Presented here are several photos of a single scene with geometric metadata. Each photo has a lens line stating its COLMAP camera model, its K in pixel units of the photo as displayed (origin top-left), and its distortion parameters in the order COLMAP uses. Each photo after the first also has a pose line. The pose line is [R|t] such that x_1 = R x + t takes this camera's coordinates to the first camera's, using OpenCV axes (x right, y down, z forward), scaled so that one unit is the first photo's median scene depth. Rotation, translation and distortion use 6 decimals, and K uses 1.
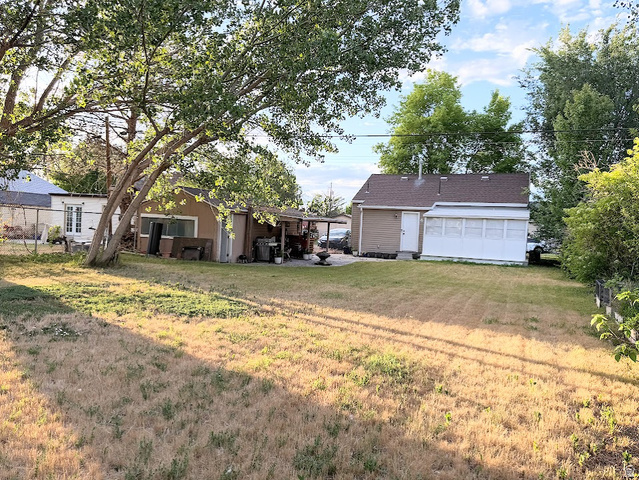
lens RADIAL K [[361.9, 0, 324.0], [0, 361.9, 239.7], [0, 0, 1]] dist [-0.000249, 0.000417]
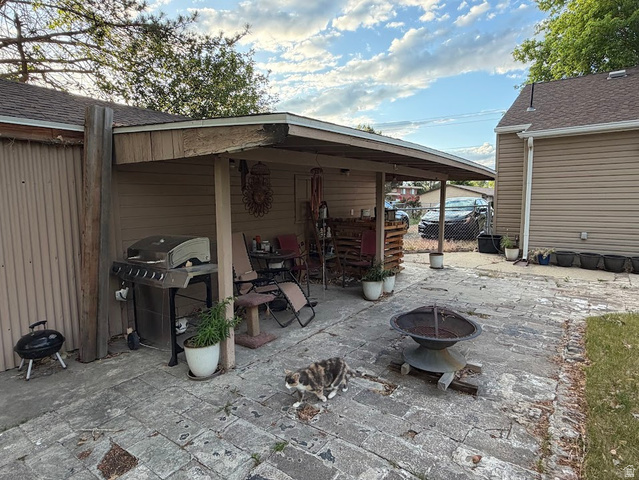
lens RADIAL K [[361.9, 0, 324.0], [0, 361.9, 239.7], [0, 0, 1]] dist [-0.000249, 0.000417]
pose [[0.953707, -0.006056, -0.300676, 0.008450], [0.023505, 0.998240, 0.054450, -0.003783], [0.299817, -0.058997, 0.952171, 0.567893]]
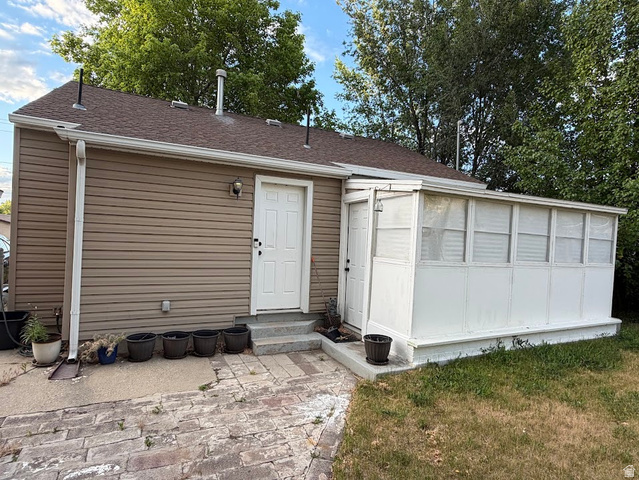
lens RADIAL K [[361.9, 0, 324.0], [0, 361.9, 239.7], [0, 0, 1]] dist [-0.000249, 0.000417]
pose [[0.687334, -0.000919, 0.726341, 0.044888], [0.014948, 0.999805, -0.012881, -0.022078], [-0.726188, 0.019711, 0.687214, 0.750086]]
